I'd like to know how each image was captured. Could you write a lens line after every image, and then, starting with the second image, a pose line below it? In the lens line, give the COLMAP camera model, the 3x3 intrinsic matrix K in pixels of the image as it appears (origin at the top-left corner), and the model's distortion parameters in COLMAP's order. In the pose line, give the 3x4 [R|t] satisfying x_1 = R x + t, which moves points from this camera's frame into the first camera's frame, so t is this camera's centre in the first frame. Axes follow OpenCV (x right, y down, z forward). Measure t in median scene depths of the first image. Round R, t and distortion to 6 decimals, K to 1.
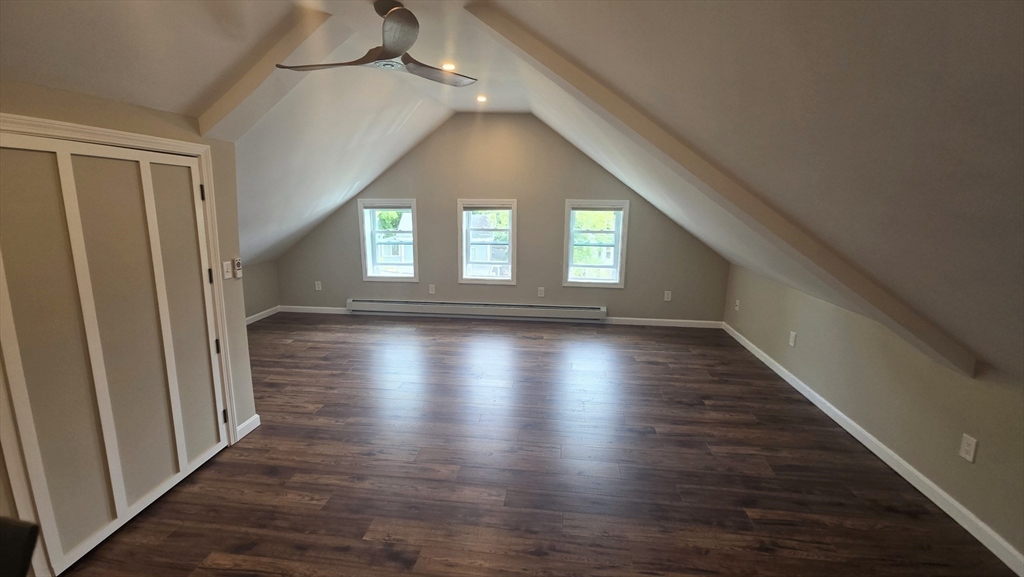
lens RADIAL K [[421.5, 0, 507.6], [0, 421.5, 287.8], [0, 0, 1]] dist [-0.004508, -0.000238]
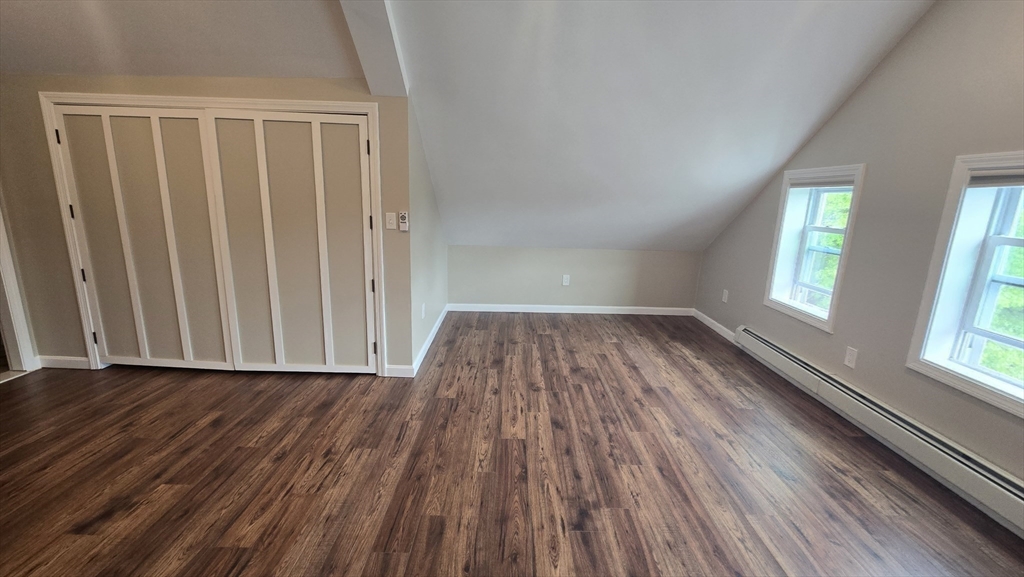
lens RADIAL K [[421.5, 0, 510.2], [0, 421.5, 280.2], [0, 0, 1]] dist [-0.004508, -0.000238]
pose [[0.118779, 0.199450, -0.972683, 0.335670], [-0.231651, 0.958151, 0.168182, -0.111428], [0.965520, 0.205347, 0.160011, 0.864863]]
